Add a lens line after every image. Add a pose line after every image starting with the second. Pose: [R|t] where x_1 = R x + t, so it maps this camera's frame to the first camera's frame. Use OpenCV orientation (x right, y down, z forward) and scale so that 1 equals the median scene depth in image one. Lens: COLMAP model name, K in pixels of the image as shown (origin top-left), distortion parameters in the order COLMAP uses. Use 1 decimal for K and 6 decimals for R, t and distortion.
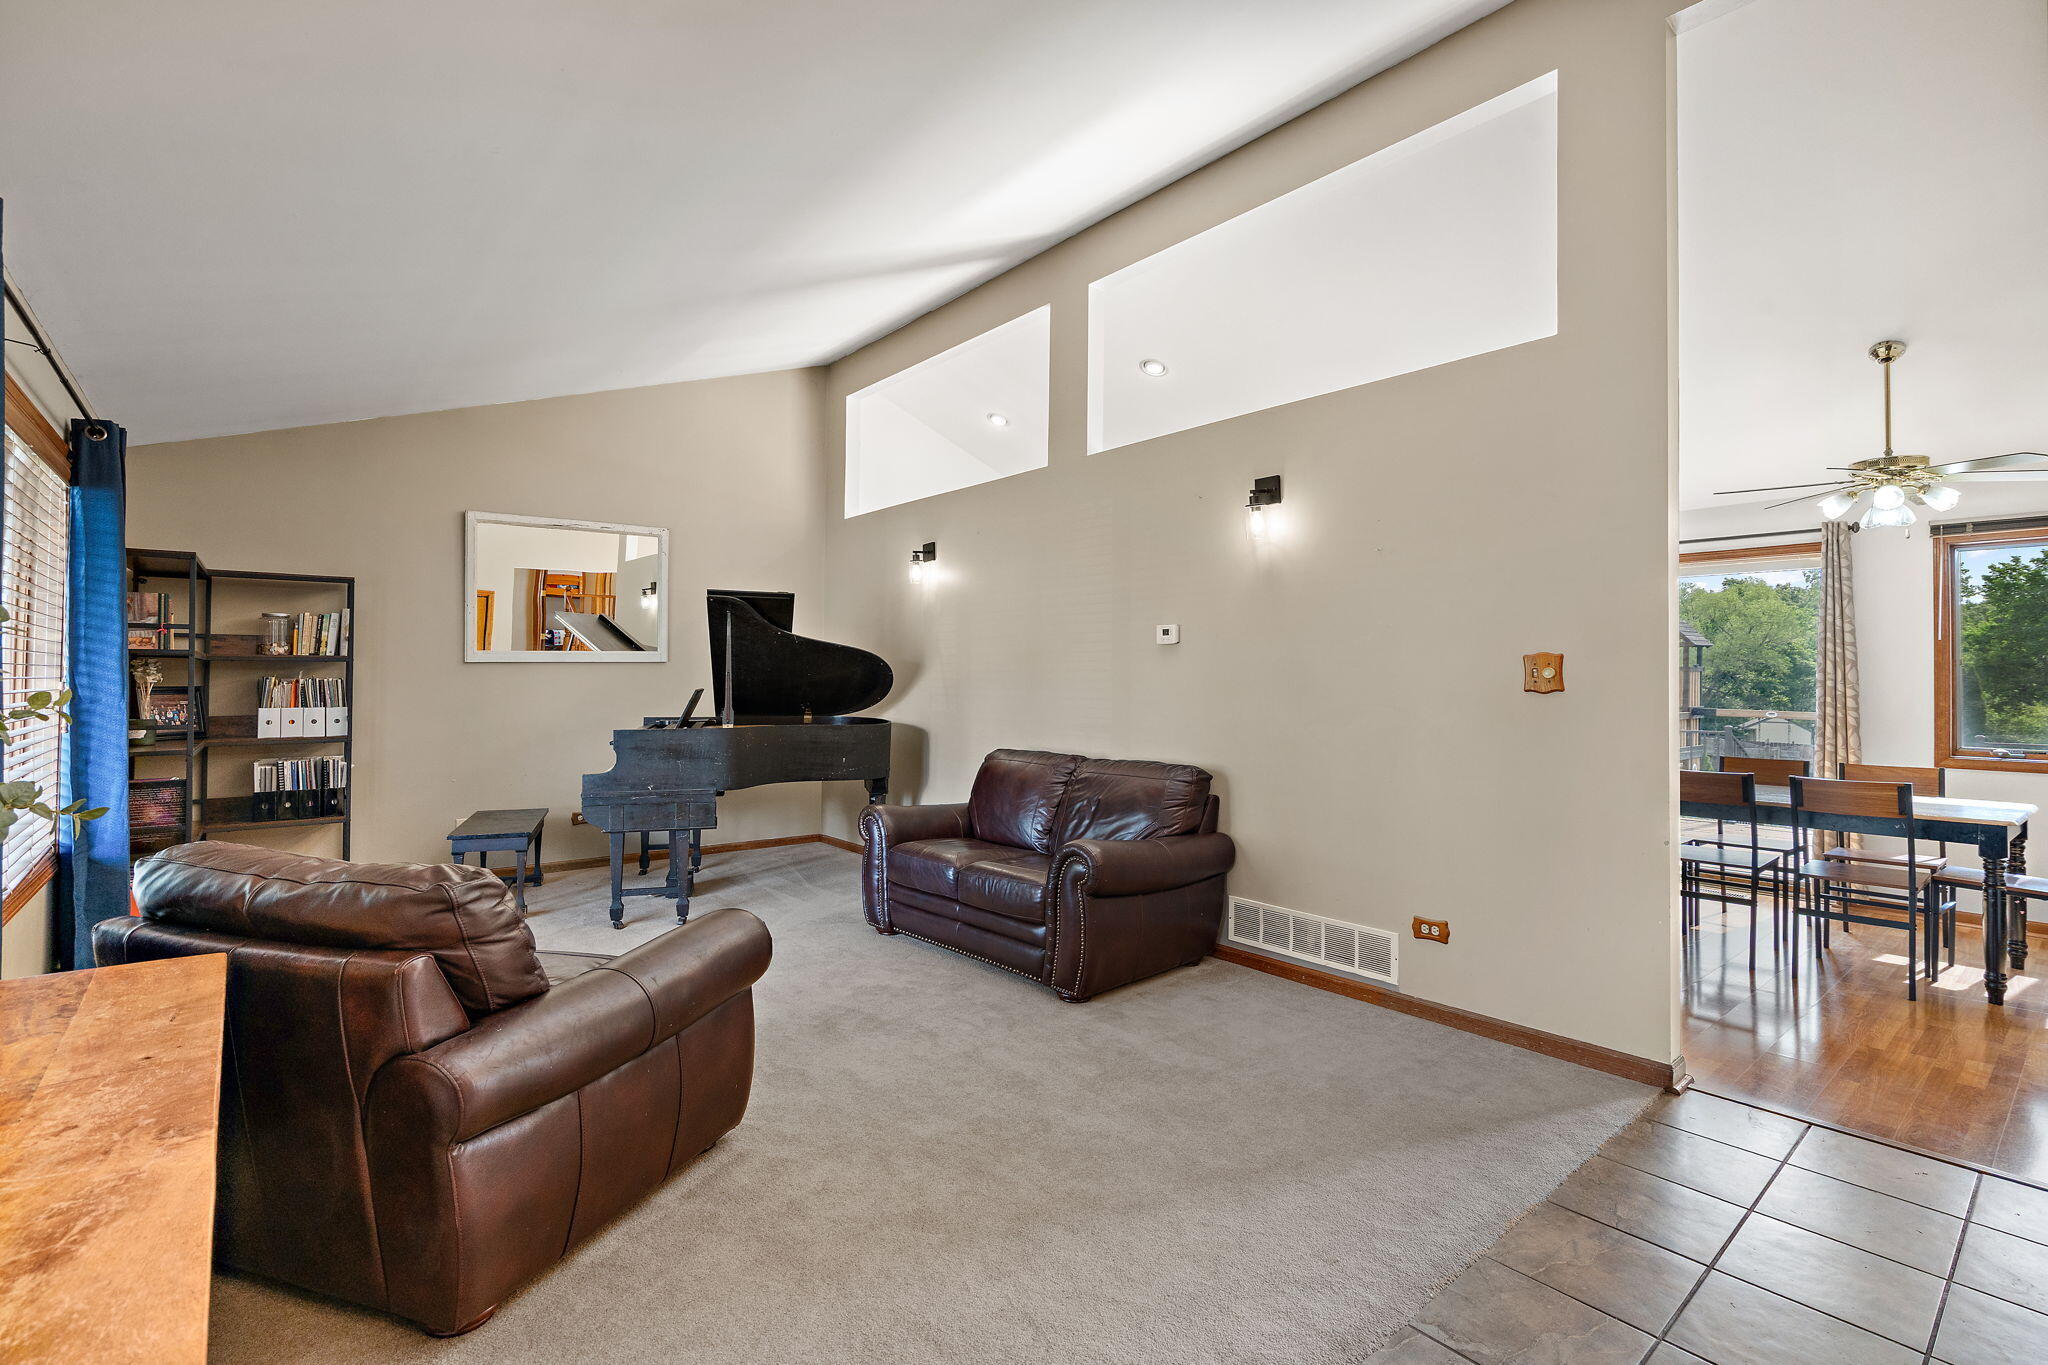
lens RADIAL K [[939.0, 0, 1031.4], [0, 939.0, 682.3], [0, 0, 1]] dist [0.000629, 0.000710]
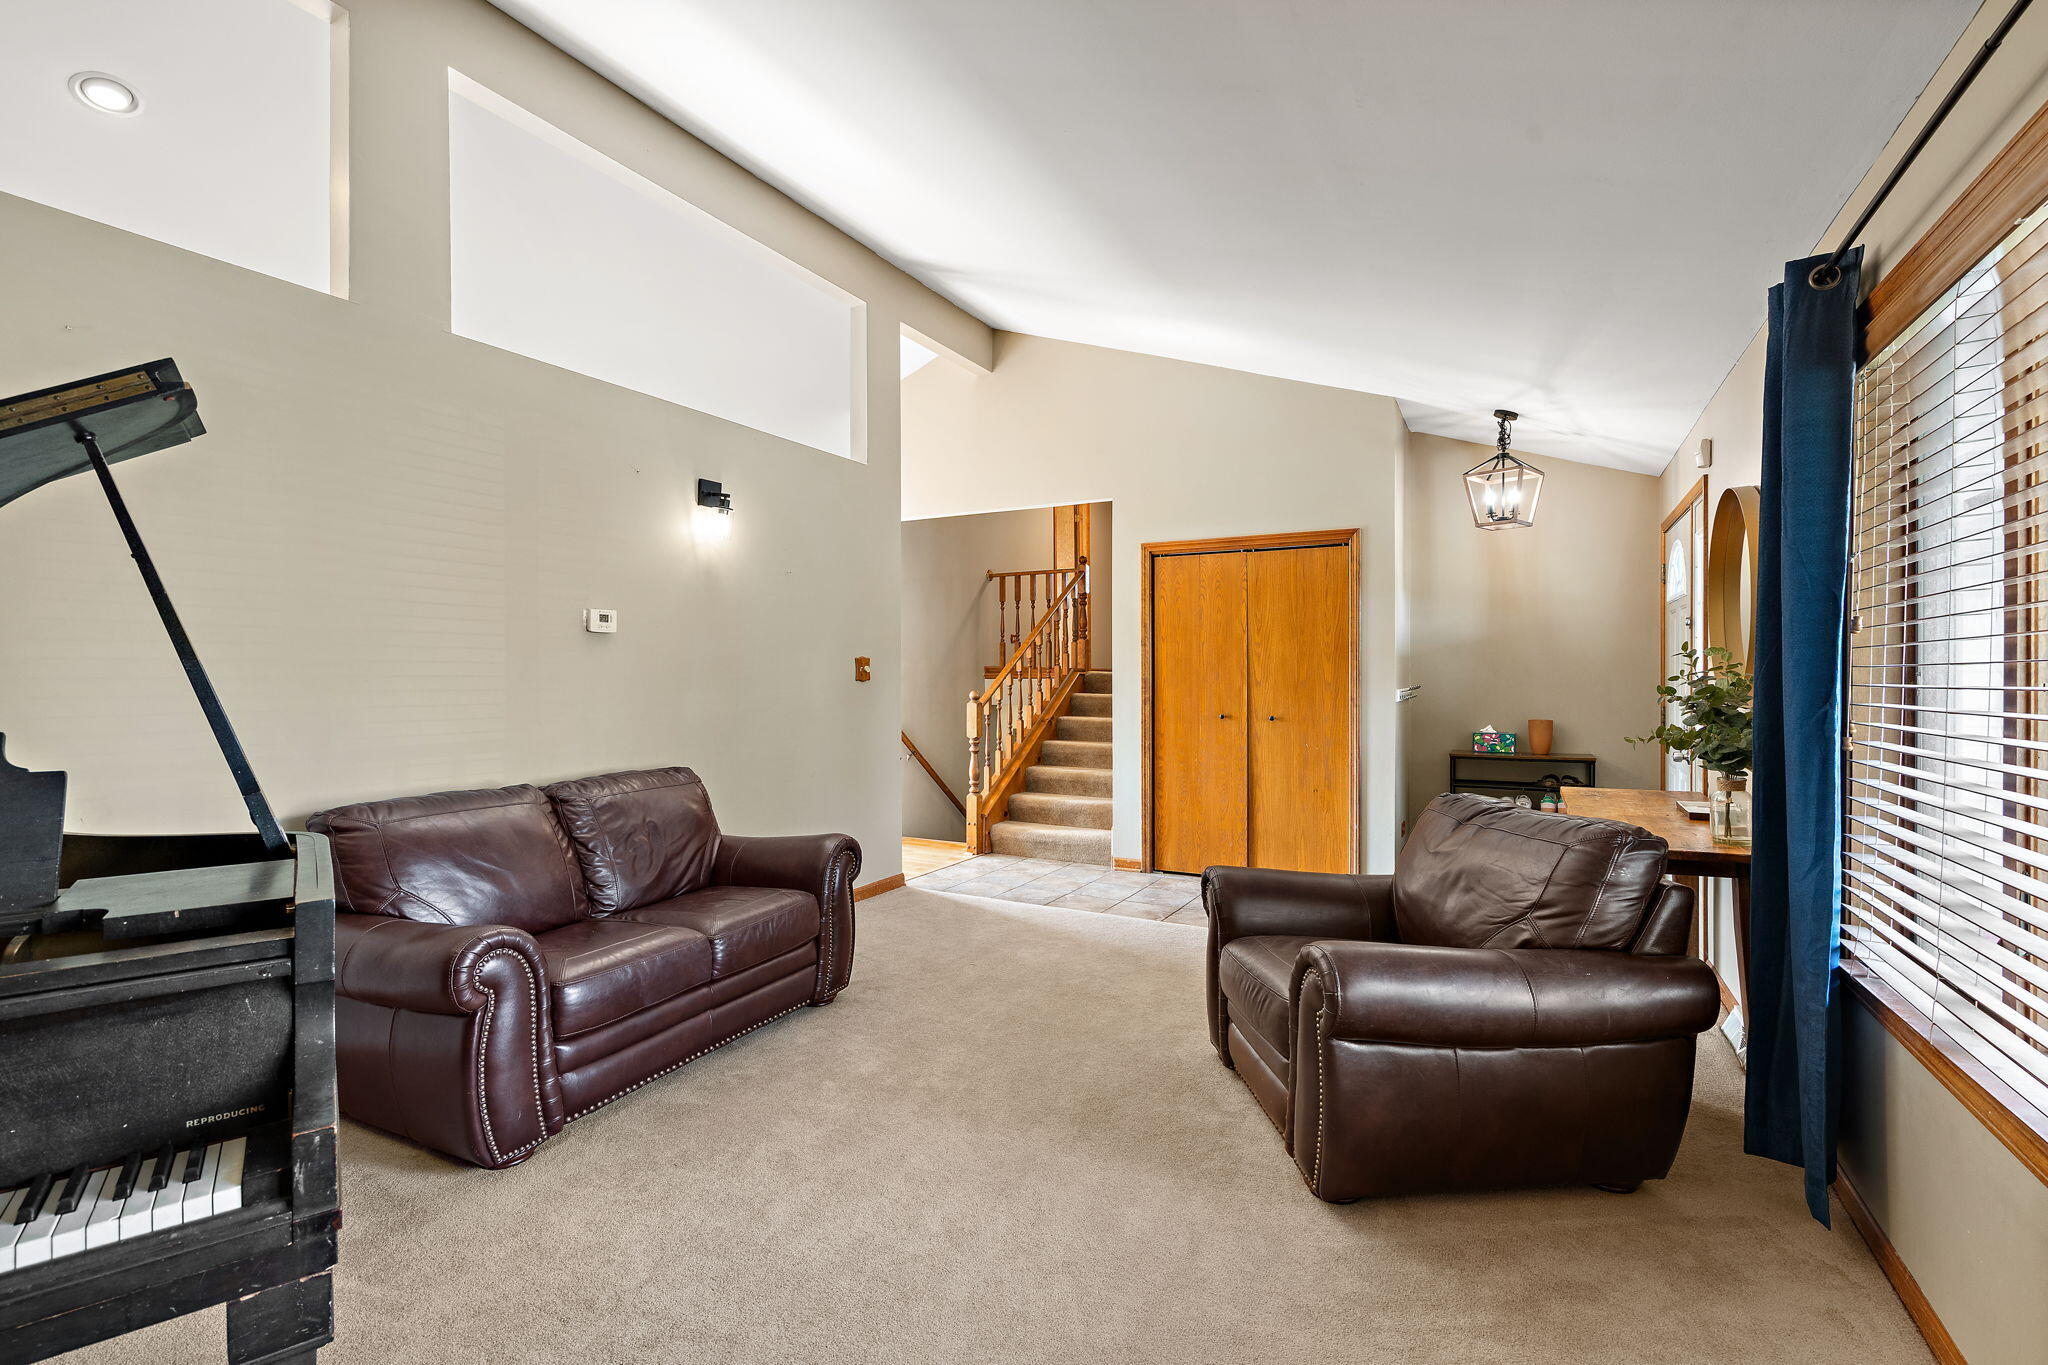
lens RADIAL K [[939.0, 0, 1031.2], [0, 939.0, 677.8], [0, 0, 1]] dist [0.000629, 0.000710]
pose [[-0.392578, -0.019421, 0.919514, -0.851963], [-0.008206, 0.999811, 0.017614, -0.020563], [-0.919682, -0.000631, -0.392663, 1.076991]]
